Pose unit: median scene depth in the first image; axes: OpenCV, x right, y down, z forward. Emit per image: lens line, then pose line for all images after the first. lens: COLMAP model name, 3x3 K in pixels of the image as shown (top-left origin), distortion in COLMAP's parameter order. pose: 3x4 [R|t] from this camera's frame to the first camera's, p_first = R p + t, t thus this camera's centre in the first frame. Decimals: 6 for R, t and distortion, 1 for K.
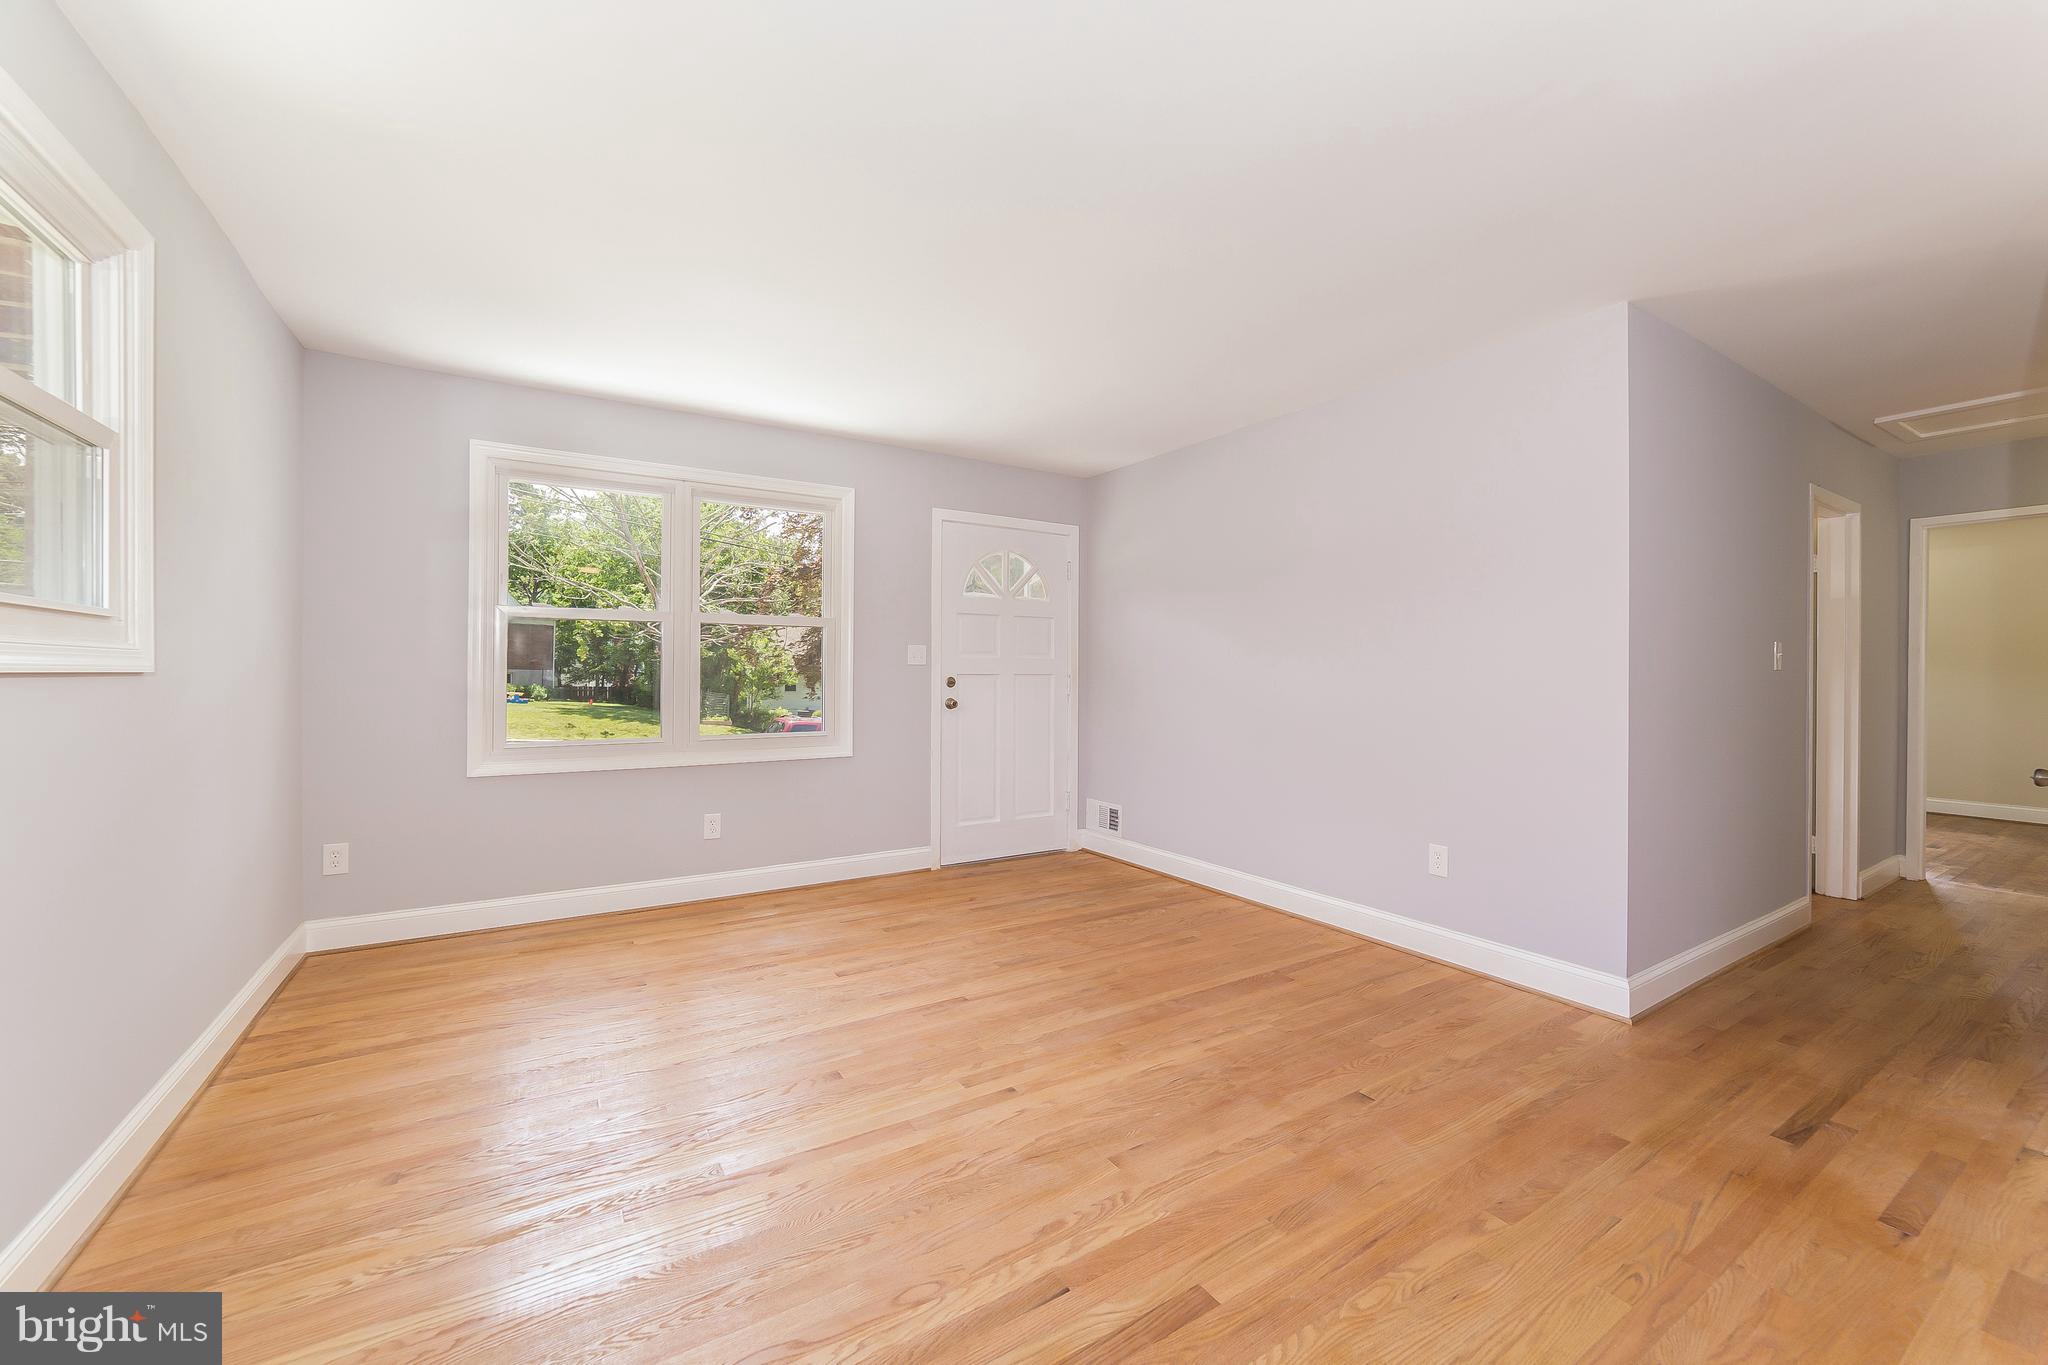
lens RADIAL K [[801.4, 0, 1025.6], [0, 801.4, 679.5], [0, 0, 1]] dist [0.001163, 0.000659]
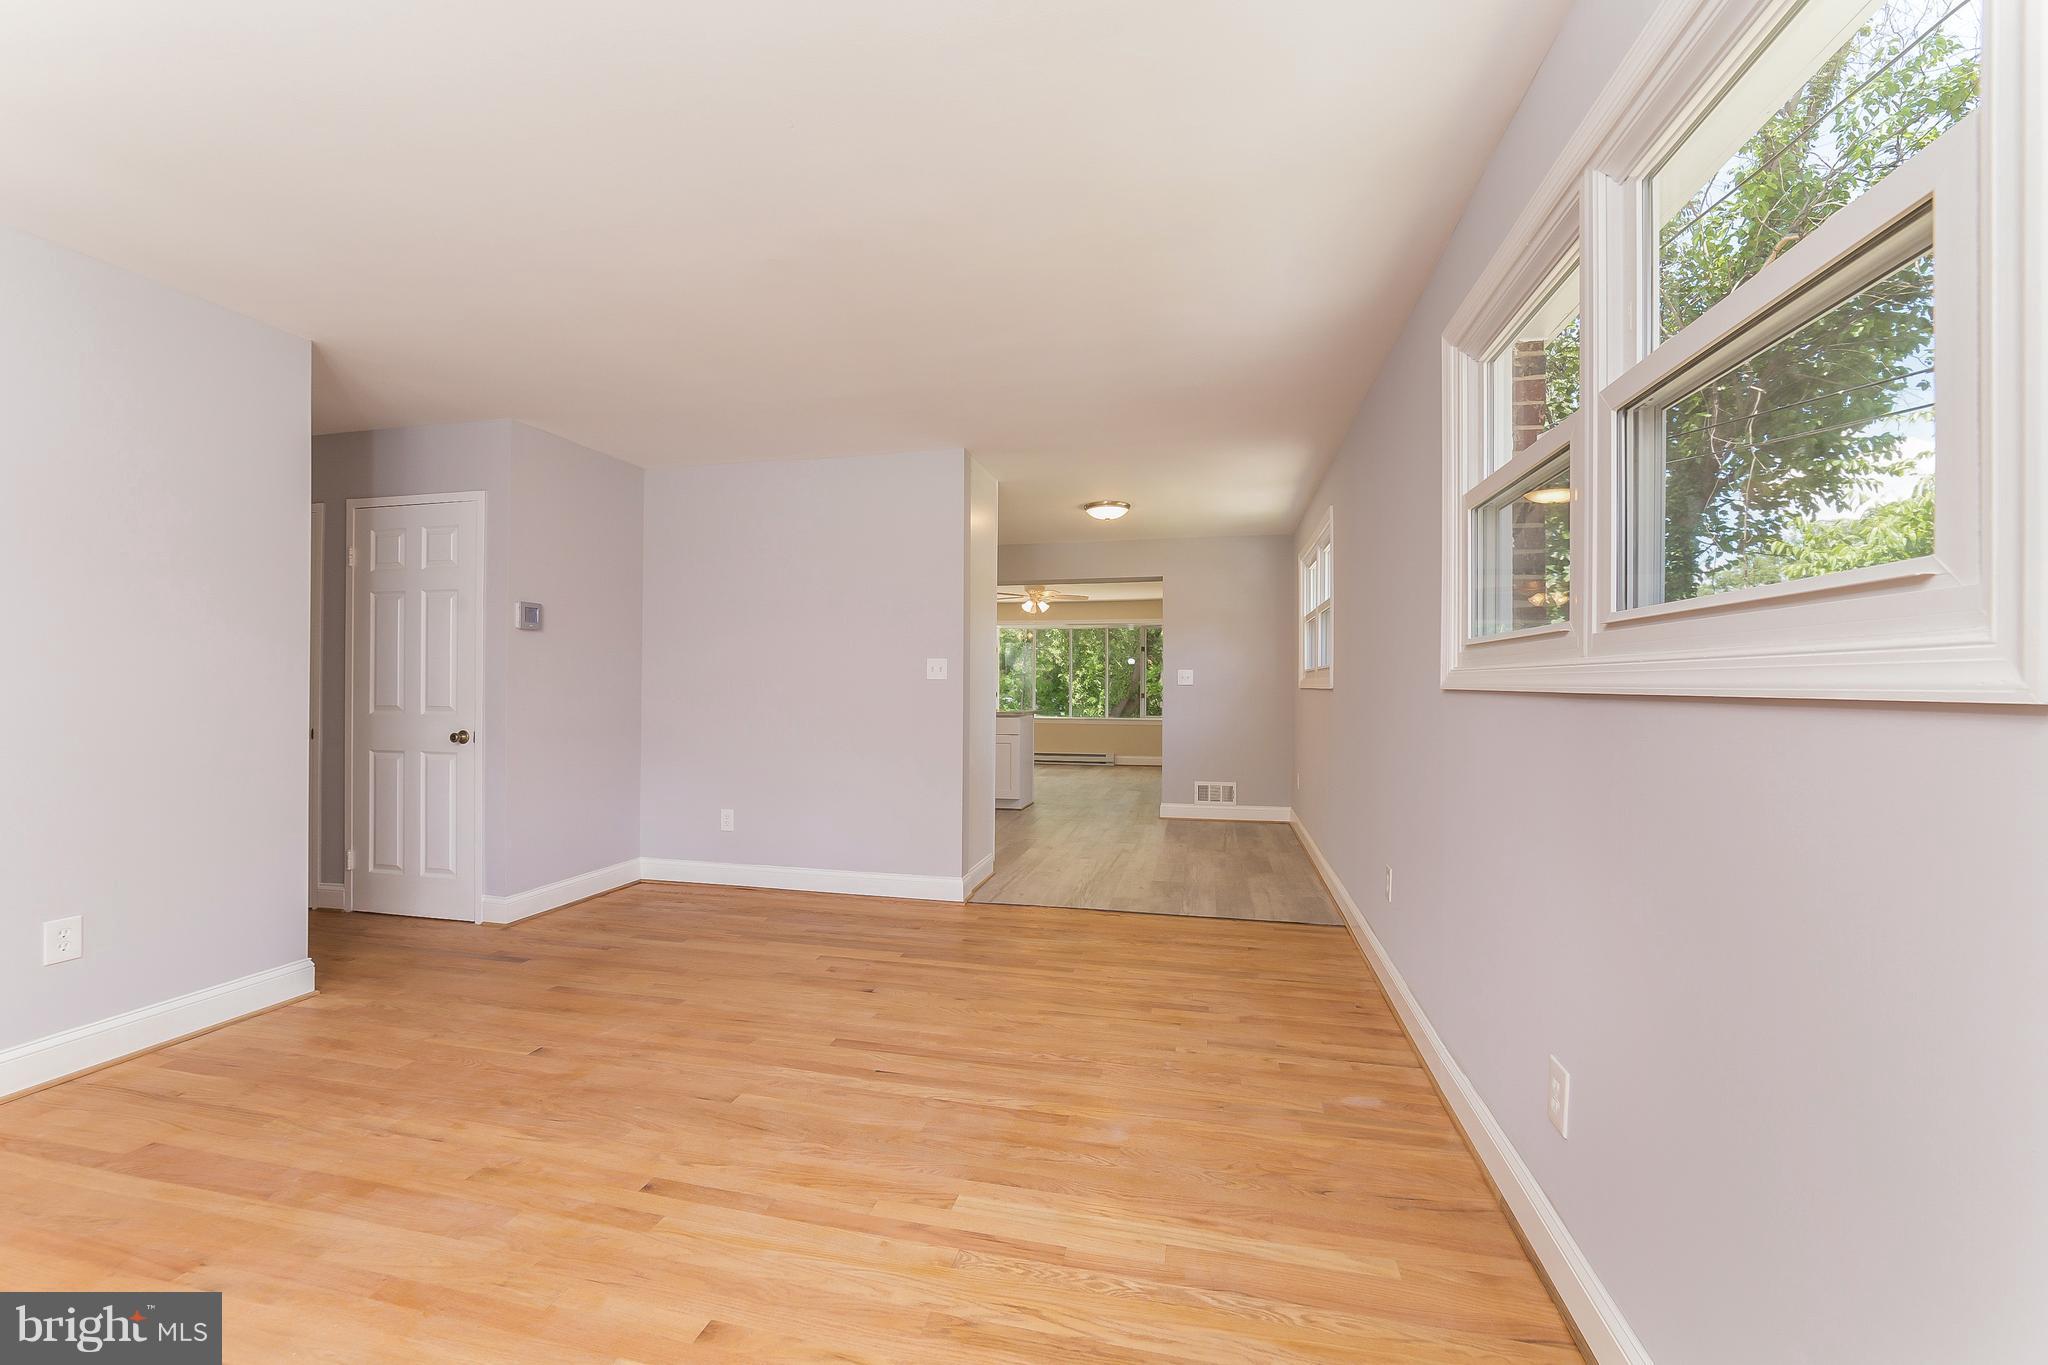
lens RADIAL K [[801.4, 0, 1024.3], [0, 801.4, 681.9], [0, 0, 1]] dist [0.001163, 0.000659]
pose [[-0.702143, -0.002878, 0.712030, -0.925226], [-0.000116, 0.999992, 0.003927, -0.011290], [-0.712036, 0.002675, -0.702138, 1.376220]]
